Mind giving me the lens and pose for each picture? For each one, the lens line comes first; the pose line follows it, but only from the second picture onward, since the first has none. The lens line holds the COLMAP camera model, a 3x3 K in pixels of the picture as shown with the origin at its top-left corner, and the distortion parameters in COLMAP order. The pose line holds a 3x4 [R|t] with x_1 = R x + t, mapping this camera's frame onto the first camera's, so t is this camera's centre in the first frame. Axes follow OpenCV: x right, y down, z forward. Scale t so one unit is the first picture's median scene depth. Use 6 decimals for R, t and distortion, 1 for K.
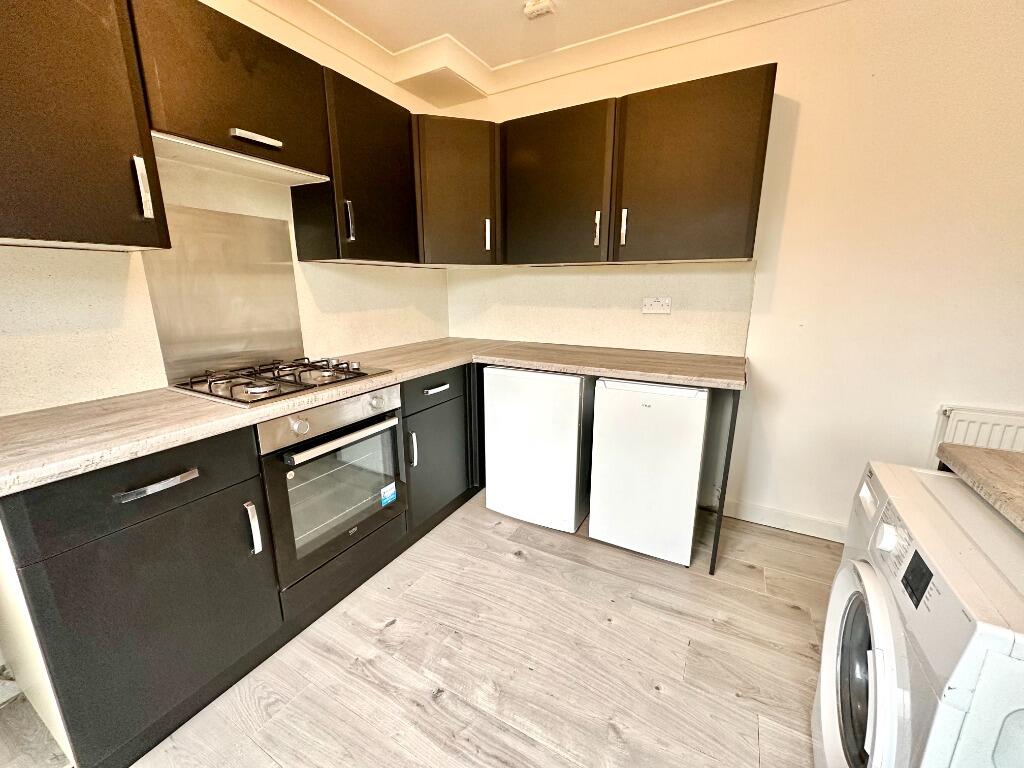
lens RADIAL K [[407.7, 0, 511.3], [0, 407.7, 381.4], [0, 0, 1]] dist [0.002441, -0.000373]
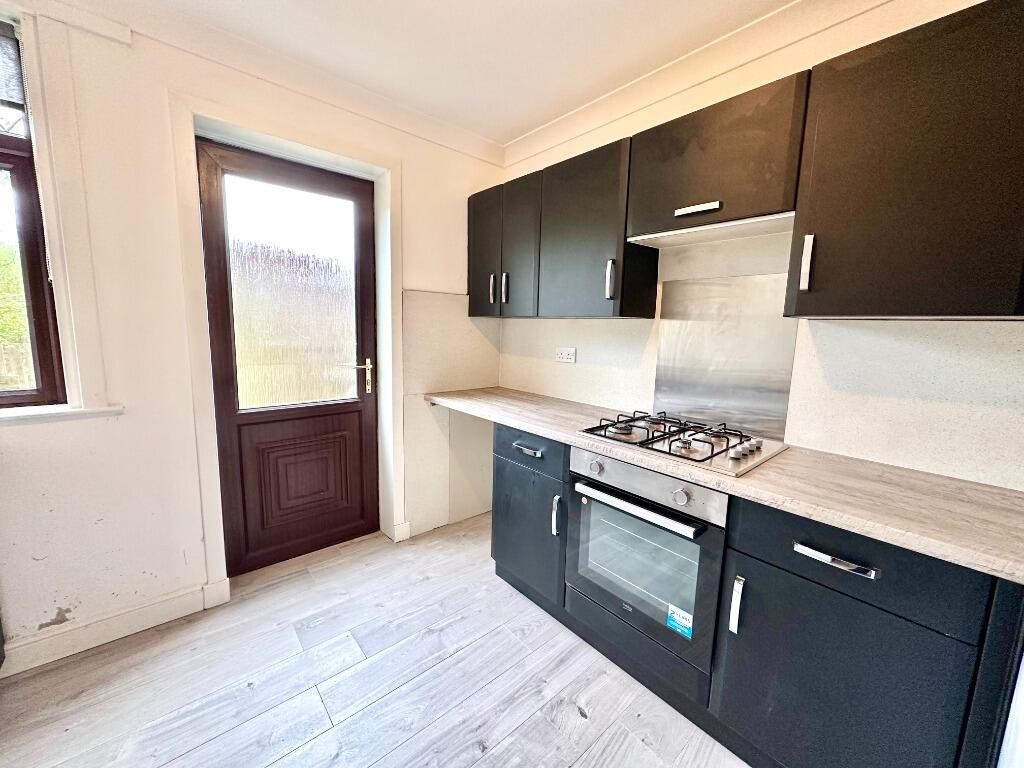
lens RADIAL K [[407.7, 0, 511.5], [0, 407.7, 383.2], [0, 0, 1]] dist [0.002441, -0.000373]
pose [[-0.343525, 0.124545, -0.930849, 0.553992], [-0.240151, 0.946565, 0.215274, -0.277326], [0.907920, 0.297496, -0.295259, 0.985941]]
